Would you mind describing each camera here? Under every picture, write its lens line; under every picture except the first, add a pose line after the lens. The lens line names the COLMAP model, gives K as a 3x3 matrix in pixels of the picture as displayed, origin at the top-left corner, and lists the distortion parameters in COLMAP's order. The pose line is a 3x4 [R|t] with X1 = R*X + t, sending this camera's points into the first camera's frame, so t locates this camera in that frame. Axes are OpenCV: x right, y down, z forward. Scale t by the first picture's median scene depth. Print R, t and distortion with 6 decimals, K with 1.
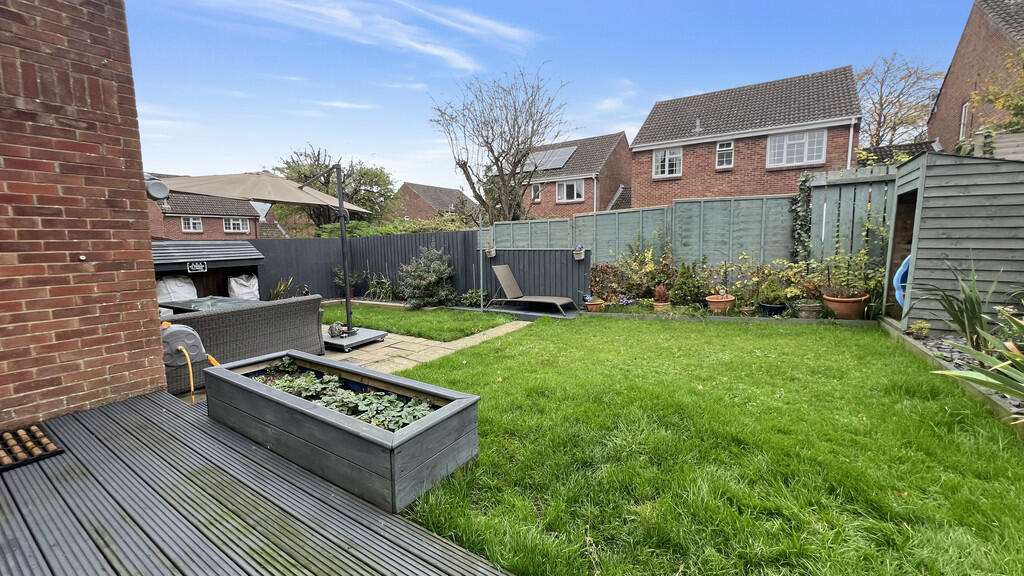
lens RADIAL K [[406.1, 0, 509.1], [0, 406.1, 286.9], [0, 0, 1]] dist [-0.002152, -0.000077]
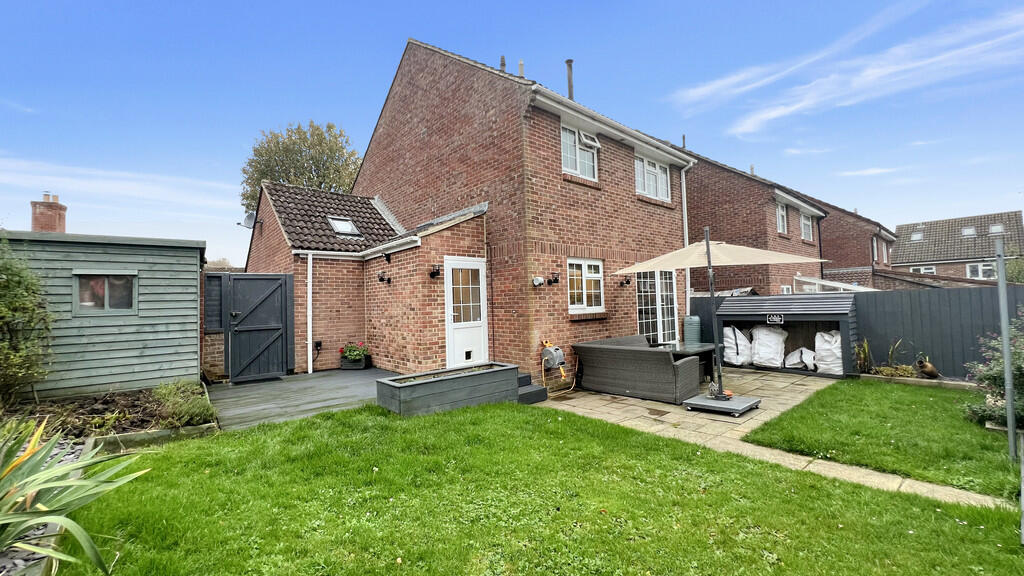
lens RADIAL K [[406.1, 0, 511.1], [0, 406.1, 288.4], [0, 0, 1]] dist [-0.002152, -0.000077]
pose [[-0.302186, -0.021827, -0.952999, 0.656581], [-0.073651, 0.997284, 0.000513, -0.102004], [0.950399, 0.070345, -0.302973, 0.814231]]
